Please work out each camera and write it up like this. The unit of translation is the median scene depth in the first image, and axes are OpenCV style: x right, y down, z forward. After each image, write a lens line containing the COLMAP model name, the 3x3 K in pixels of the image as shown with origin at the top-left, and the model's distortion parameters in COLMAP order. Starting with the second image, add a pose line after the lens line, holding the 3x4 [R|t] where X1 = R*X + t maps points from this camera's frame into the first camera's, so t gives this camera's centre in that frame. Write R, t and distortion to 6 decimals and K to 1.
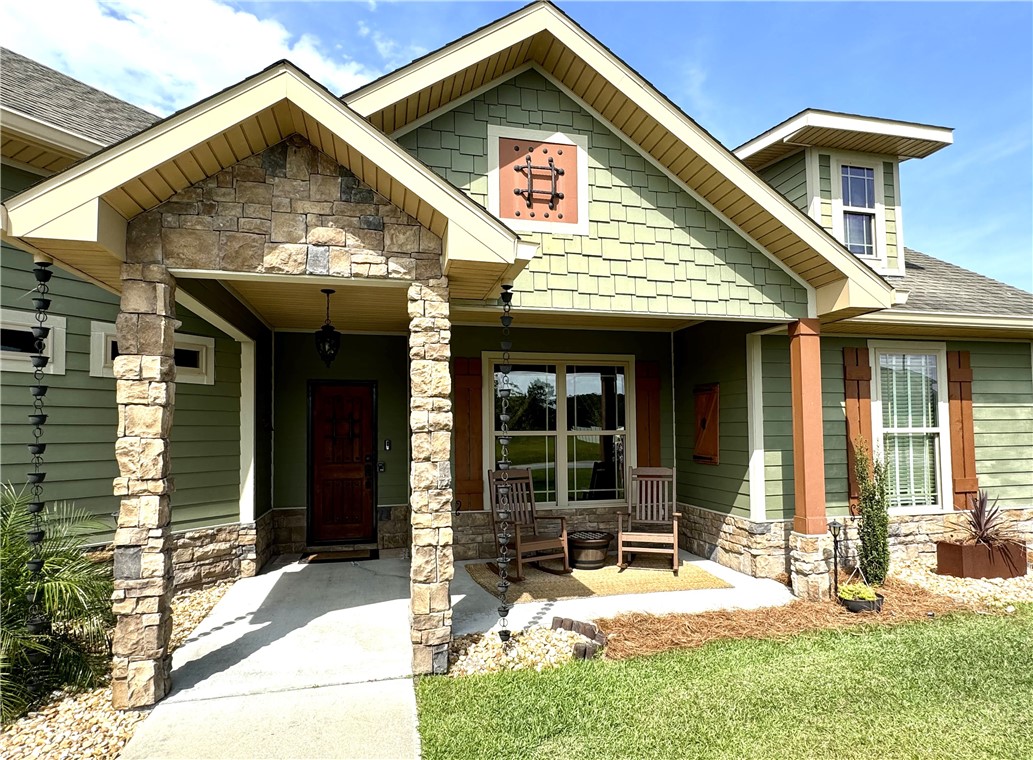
lens RADIAL K [[573.8, 0, 515.8], [0, 573.8, 407.5], [0, 0, 1]] dist [0.000606, 0.000187]
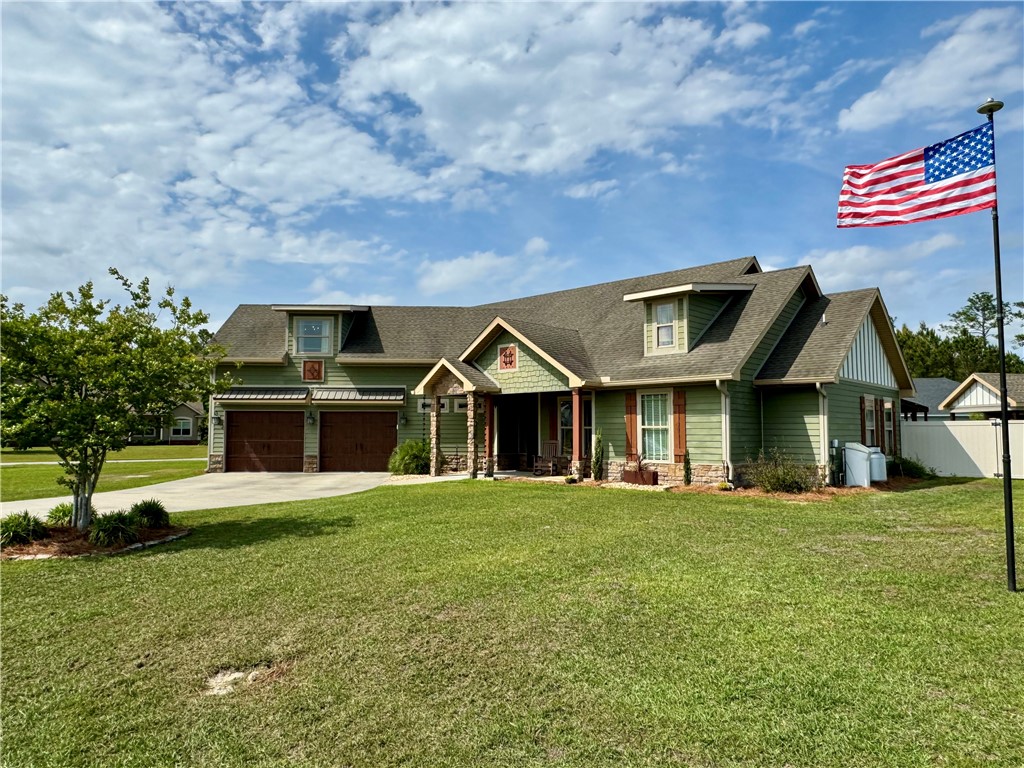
lens RADIAL K [[657.3, 0, 512.0], [0, 657.3, 384.0], [0, 0, 1]] dist [-0.000491, -0.000047]
pose [[0.556939, -0.047661, -0.829185, 2.996571], [0.032633, 0.998837, -0.035494, -0.068312], [0.829912, -0.007291, 0.557846, -1.119287]]
